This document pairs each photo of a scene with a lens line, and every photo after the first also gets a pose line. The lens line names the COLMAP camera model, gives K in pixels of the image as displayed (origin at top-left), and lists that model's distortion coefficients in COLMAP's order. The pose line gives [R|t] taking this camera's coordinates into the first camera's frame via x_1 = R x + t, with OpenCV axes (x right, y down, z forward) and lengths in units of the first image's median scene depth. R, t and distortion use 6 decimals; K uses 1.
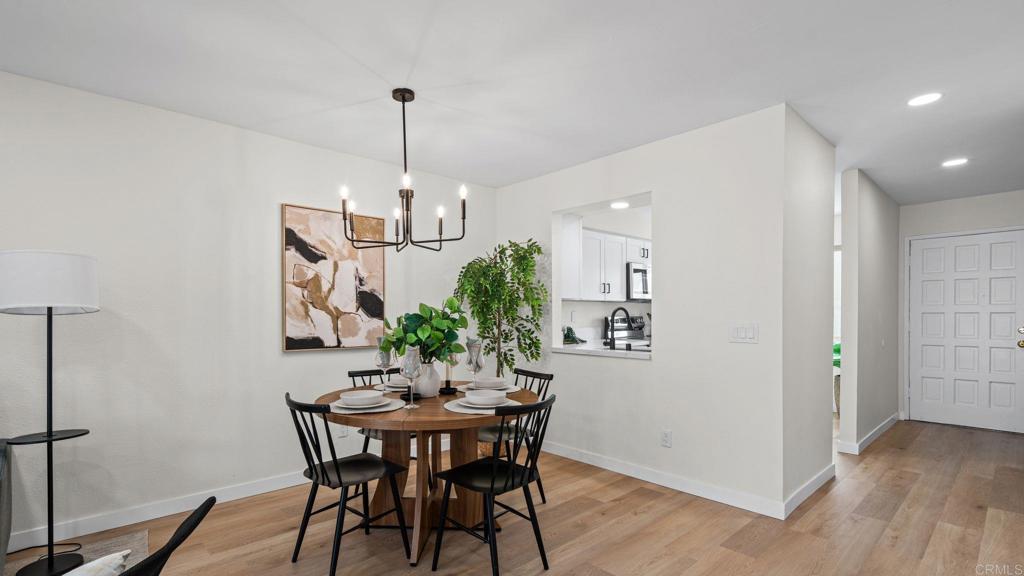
lens RADIAL K [[469.2, 0, 494.7], [0, 469.2, 320.7], [0, 0, 1]] dist [-0.007820, 0.000662]
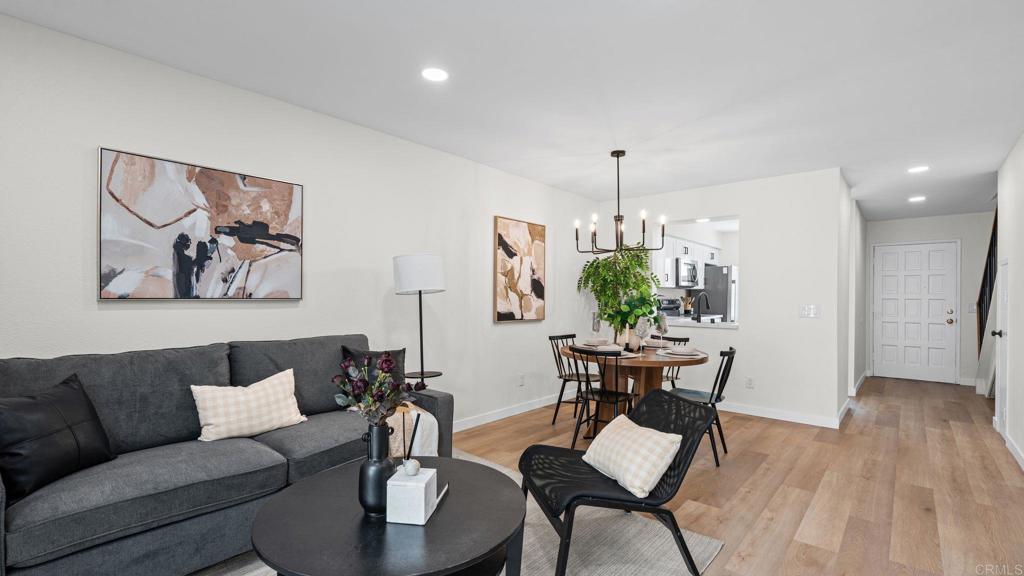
lens RADIAL K [[469.2, 0, 476.3], [0, 469.2, 296.3], [0, 0, 1]] dist [-0.007820, 0.000662]
pose [[0.993809, 0.011281, 0.110524, -0.636487], [-0.010083, 0.999884, -0.011392, 0.005376], [-0.110640, 0.010208, 0.993808, -0.361258]]
